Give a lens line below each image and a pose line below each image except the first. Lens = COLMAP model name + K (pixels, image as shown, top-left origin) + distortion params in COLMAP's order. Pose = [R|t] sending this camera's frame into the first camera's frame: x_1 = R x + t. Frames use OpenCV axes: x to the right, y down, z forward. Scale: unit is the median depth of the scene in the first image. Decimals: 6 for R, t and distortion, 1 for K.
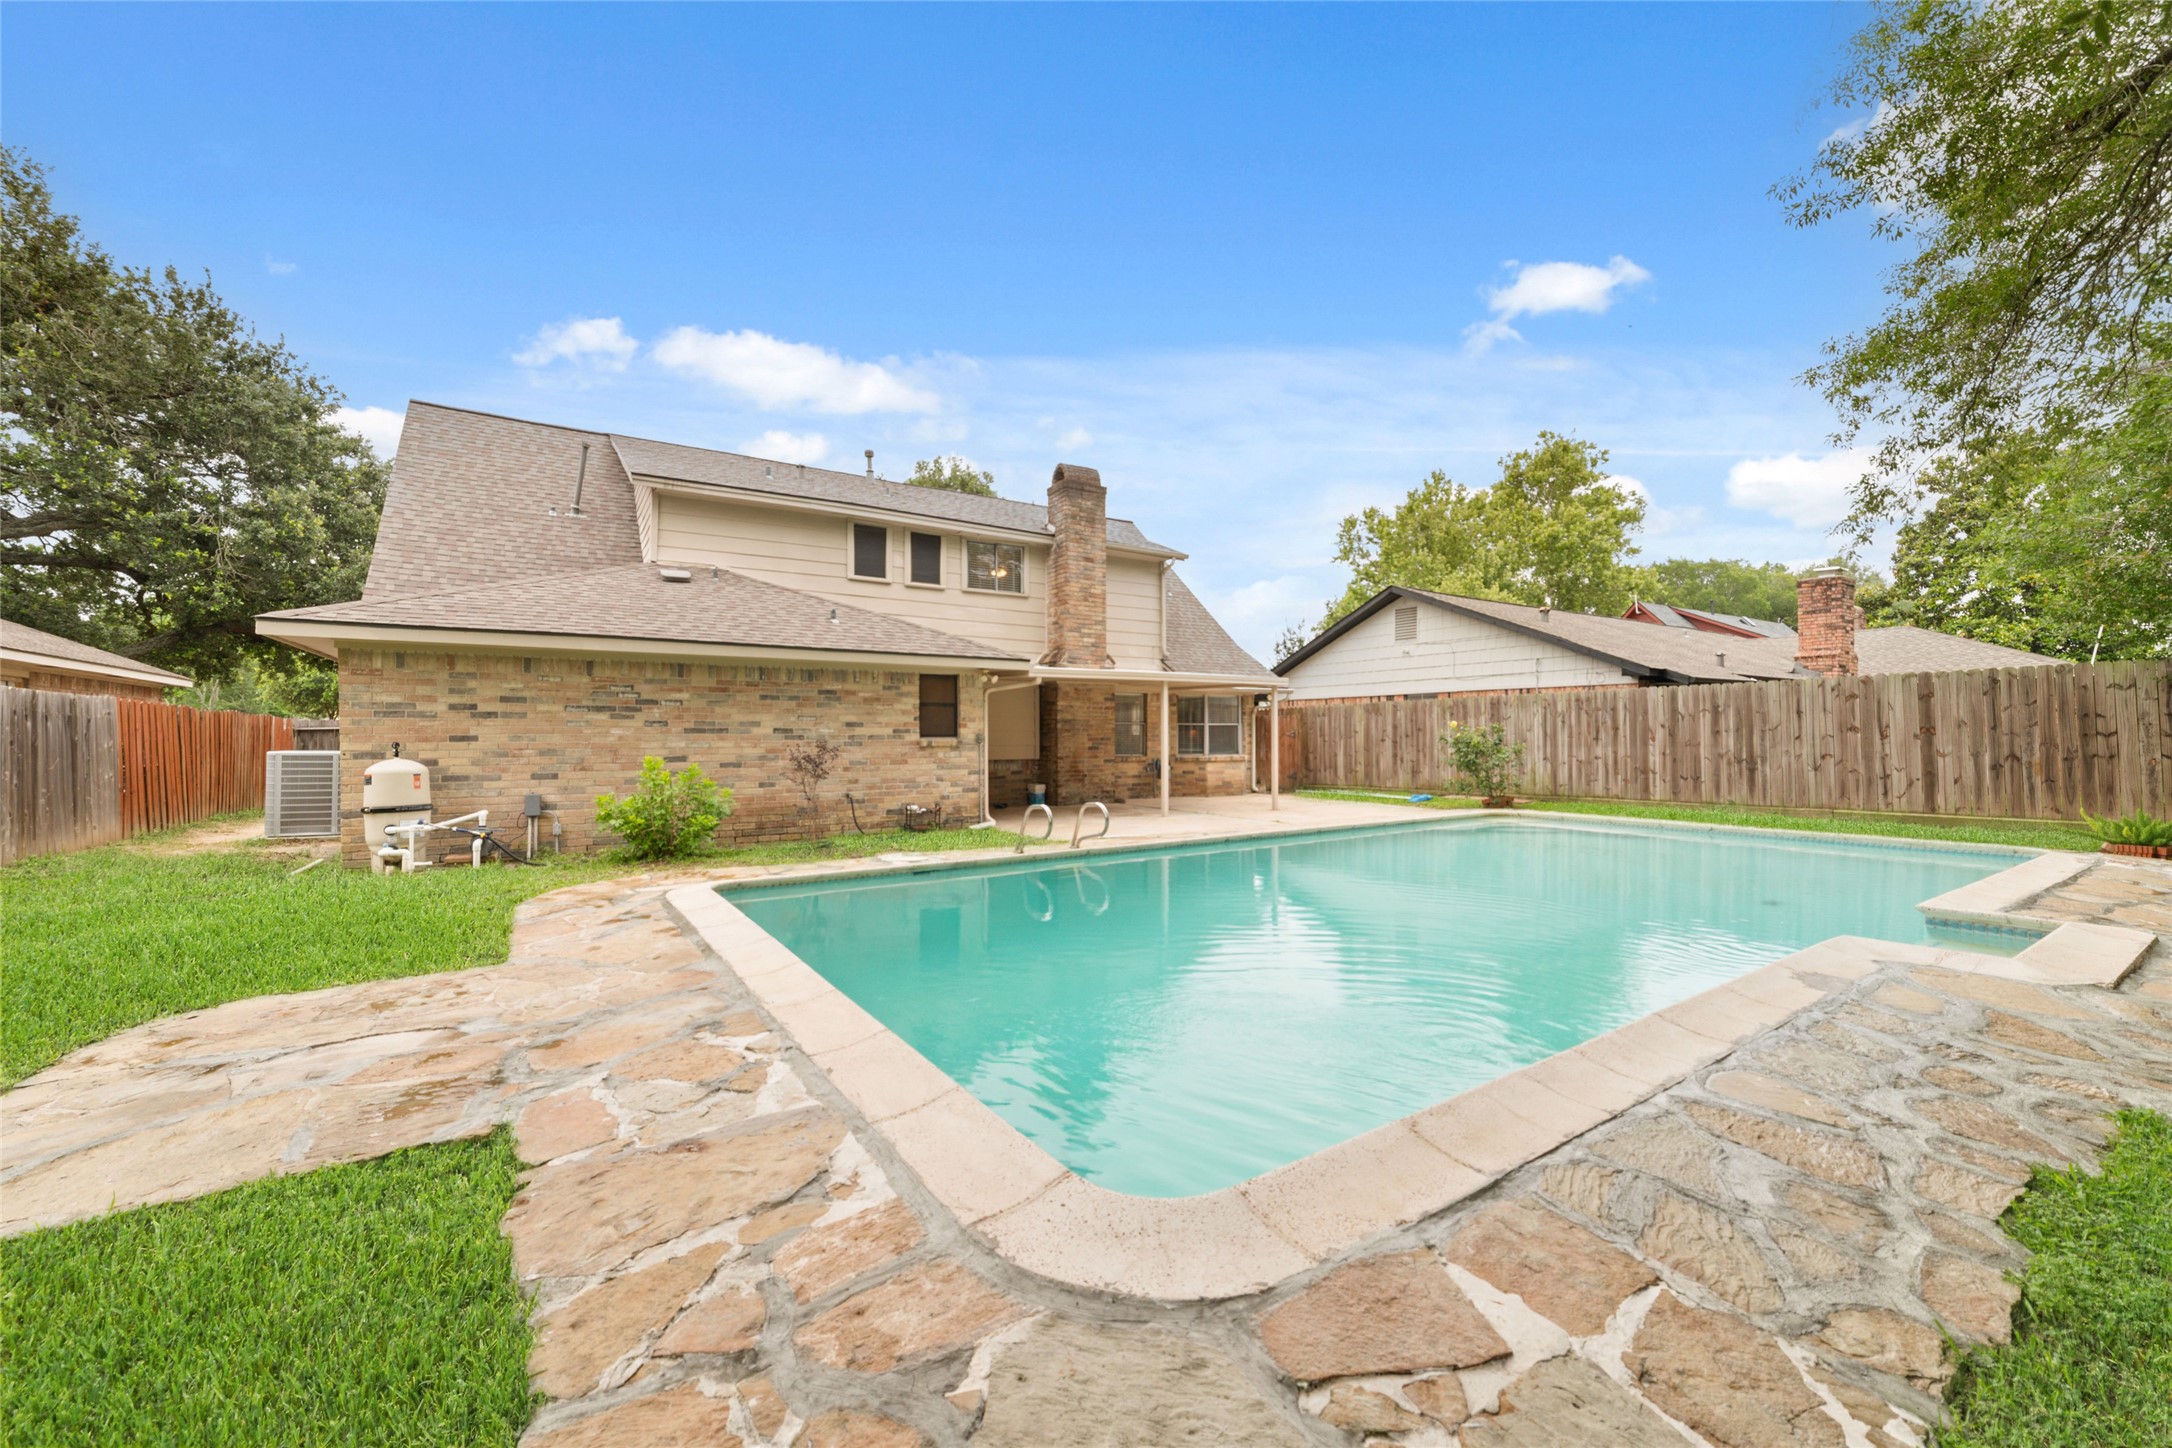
lens RADIAL K [[826.5, 0, 1078.0], [0, 826.5, 729.4], [0, 0, 1]] dist [-0.015432, 0.004878]
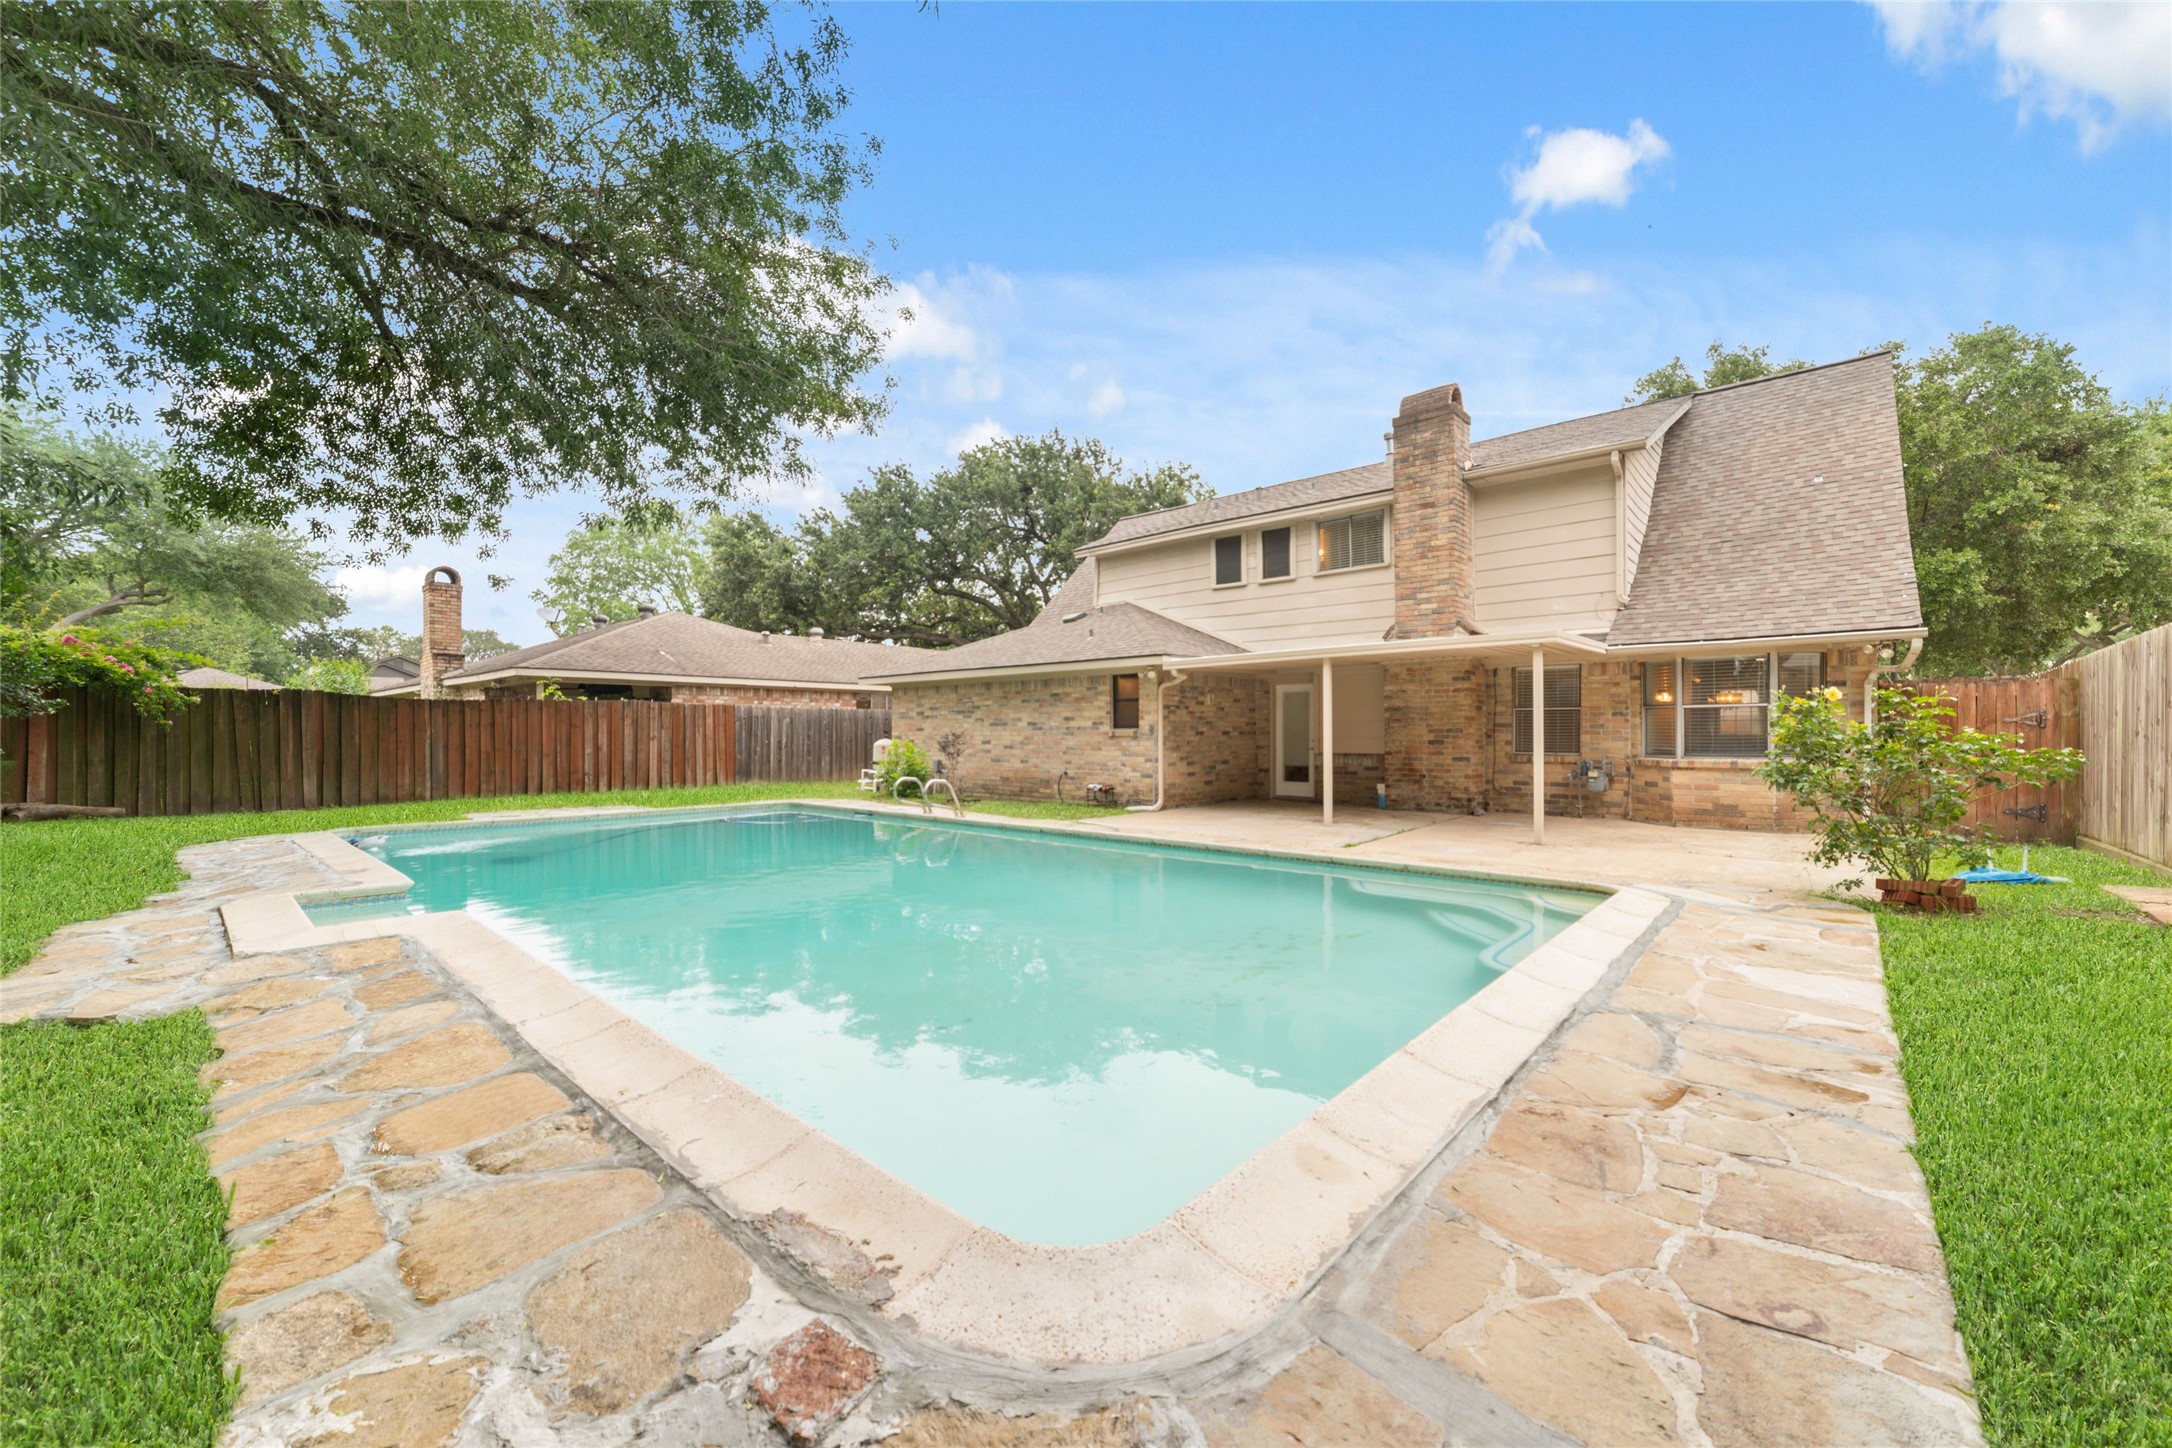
lens RADIAL K [[826.5, 0, 1086.1], [0, 826.5, 734.4], [0, 0, 1]] dist [-0.015432, 0.004878]
pose [[0.274252, 0.005113, -0.961644, 0.915924], [0.008482, 0.999934, 0.007736, 0.008300], [0.961620, -0.010278, 0.274191, 0.618739]]
